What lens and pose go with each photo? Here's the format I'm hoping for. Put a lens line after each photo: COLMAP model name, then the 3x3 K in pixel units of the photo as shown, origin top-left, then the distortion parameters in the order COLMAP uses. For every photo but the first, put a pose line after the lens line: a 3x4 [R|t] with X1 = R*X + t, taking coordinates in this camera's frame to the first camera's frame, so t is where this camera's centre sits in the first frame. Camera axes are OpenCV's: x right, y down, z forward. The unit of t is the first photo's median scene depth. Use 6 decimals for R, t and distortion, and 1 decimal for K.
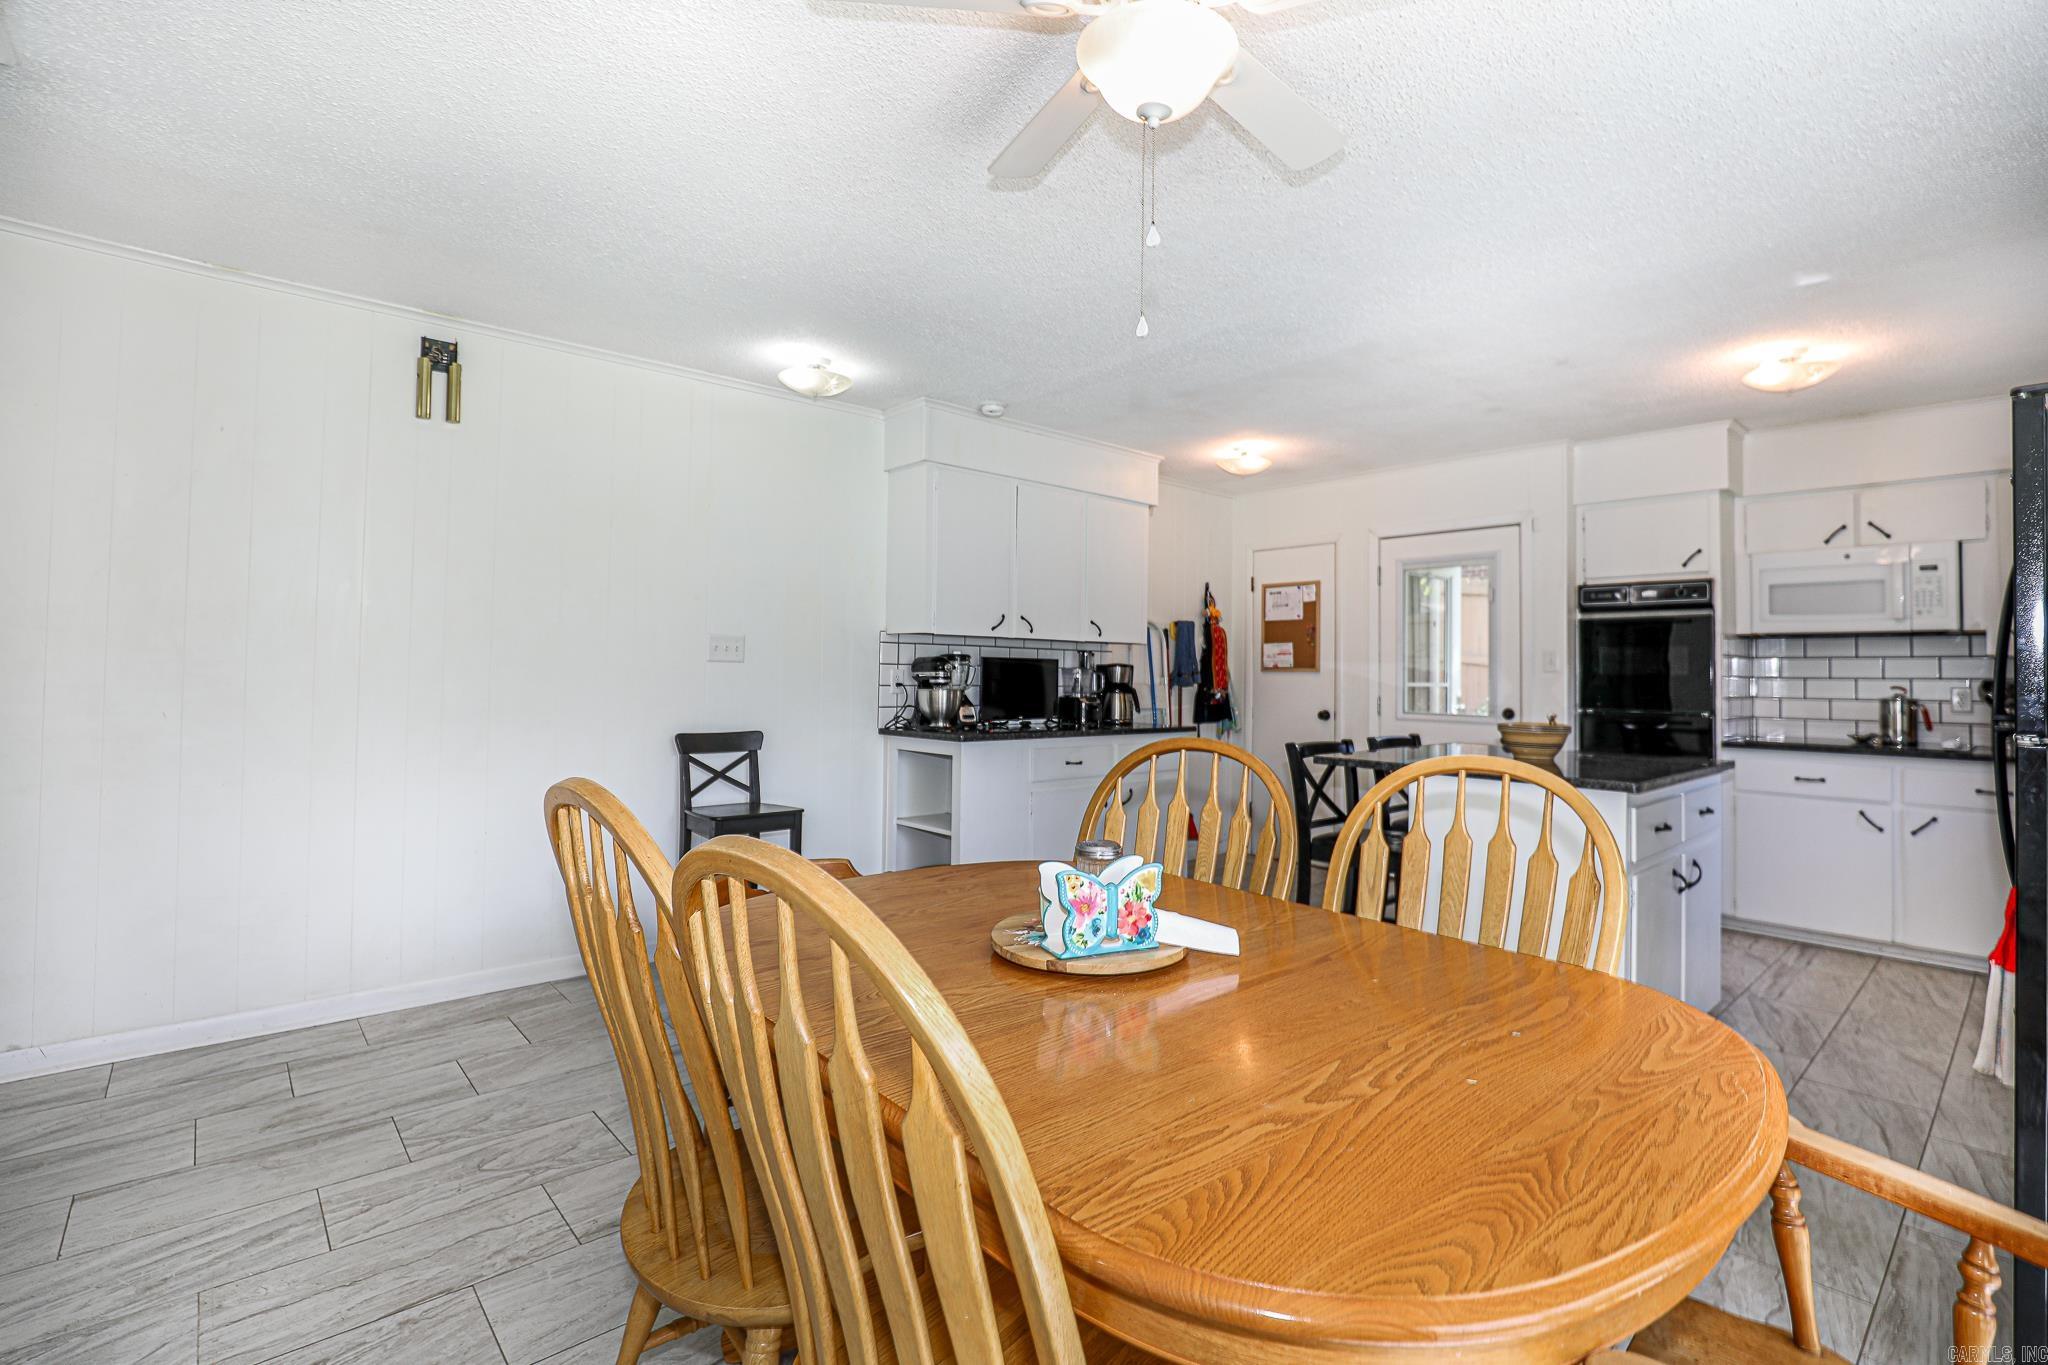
lens RADIAL K [[918.6, 0, 1025.1], [0, 918.6, 657.9], [0, 0, 1]] dist [-0.010141, 0.000718]
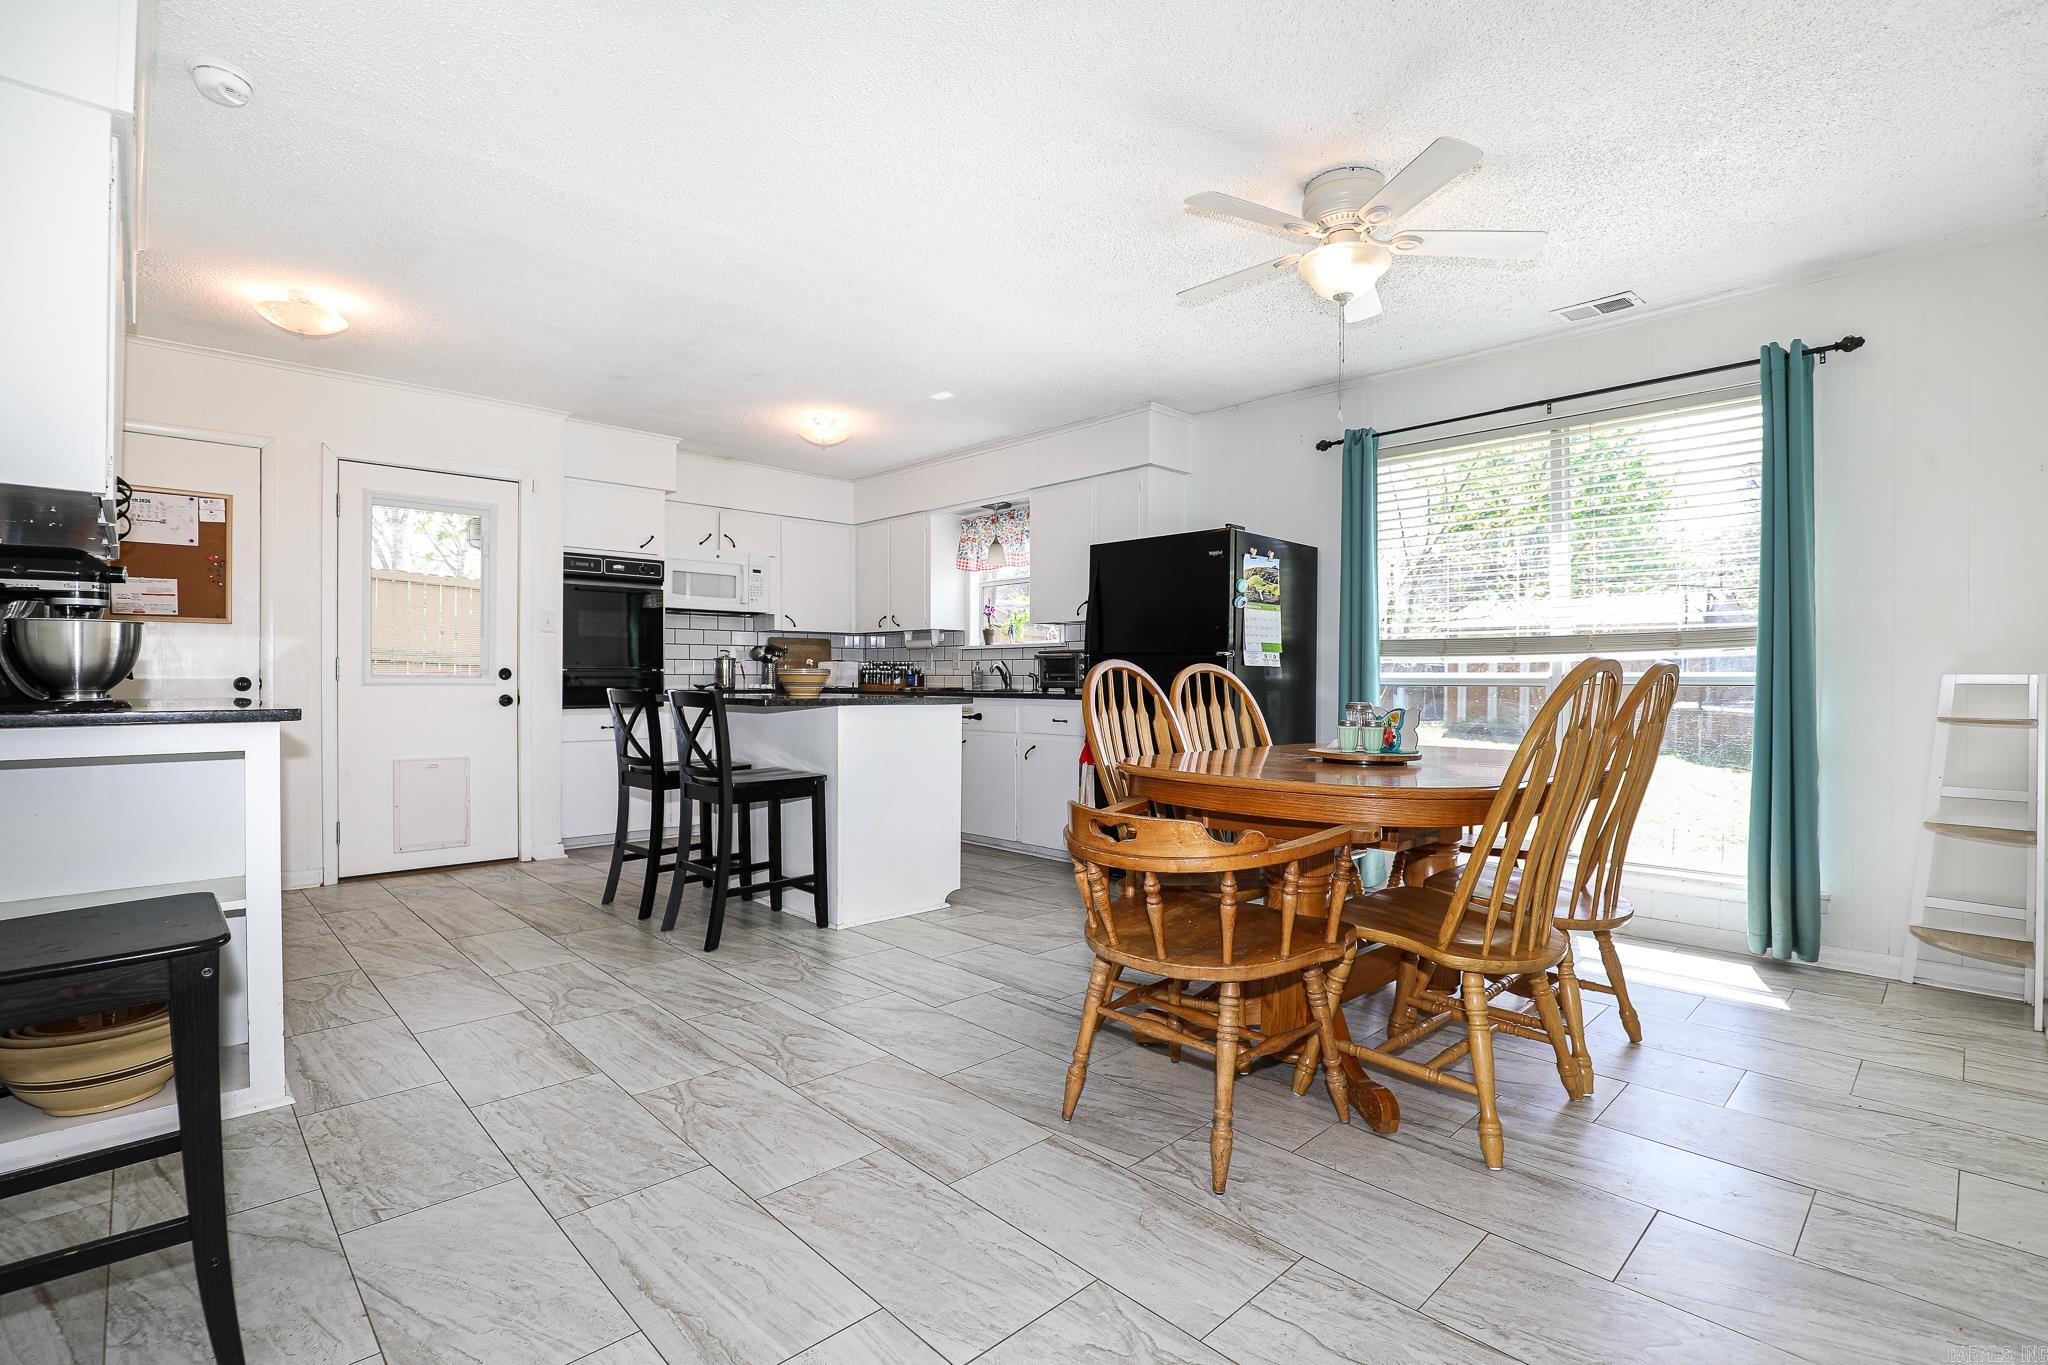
lens RADIAL K [[950.9, 0, 1025.7], [0, 950.9, 690.5], [0, 0, 1]] dist [-0.032924, 0.008113]
pose [[-0.016732, -0.025256, 0.999541, -0.522041], [-0.022964, 0.999427, 0.024868, 0.043824], [-0.999596, -0.022537, -0.017302, 0.505075]]
